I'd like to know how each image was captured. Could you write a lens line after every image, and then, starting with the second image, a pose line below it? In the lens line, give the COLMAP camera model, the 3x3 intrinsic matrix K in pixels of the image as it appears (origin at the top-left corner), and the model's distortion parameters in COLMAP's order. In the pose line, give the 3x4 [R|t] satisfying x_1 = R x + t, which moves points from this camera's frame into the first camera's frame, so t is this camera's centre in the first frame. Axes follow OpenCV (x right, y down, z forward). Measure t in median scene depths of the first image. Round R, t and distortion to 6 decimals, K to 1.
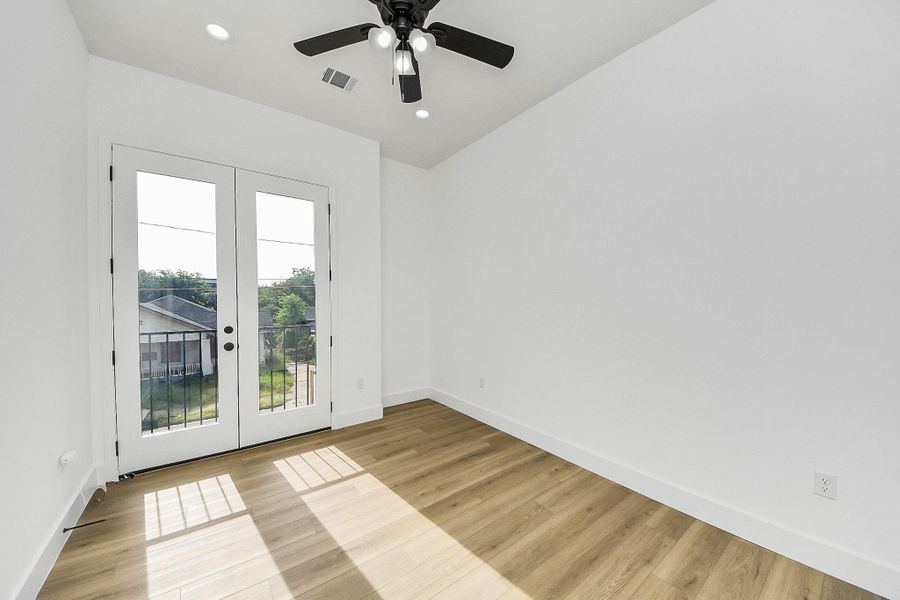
lens RADIAL K [[347.7, 0, 450.0], [0, 347.7, 300.0], [0, 0, 1]] dist [0.000365, -0.010895]
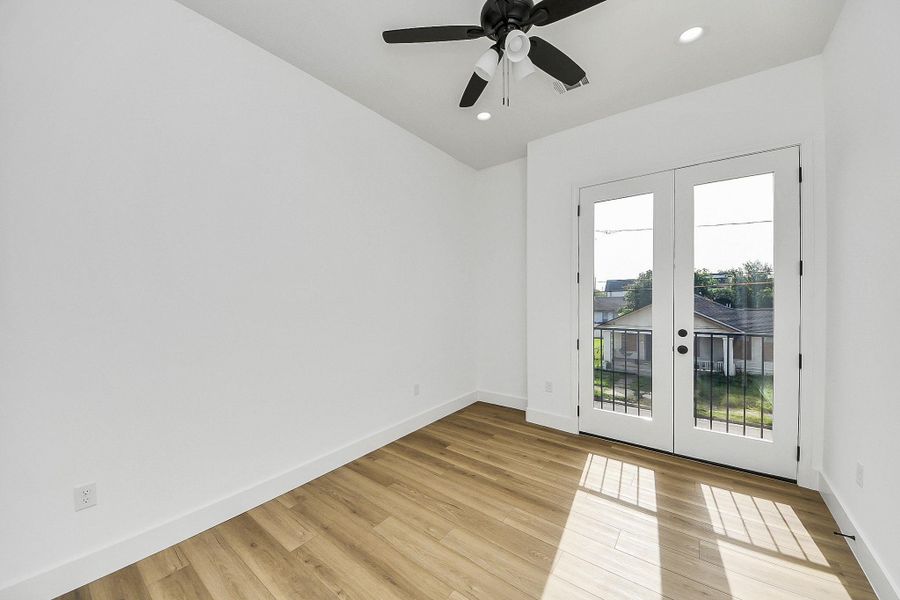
lens RADIAL K [[347.7, 0, 450.0], [0, 347.7, 300.0], [0, 0, 1]] dist [0.000365, -0.010895]
pose [[0.175583, -0.004511, -0.984454, 0.260020], [-0.002104, 0.999985, -0.004957, -0.000967], [0.984462, 0.002942, 0.175571, 0.211564]]
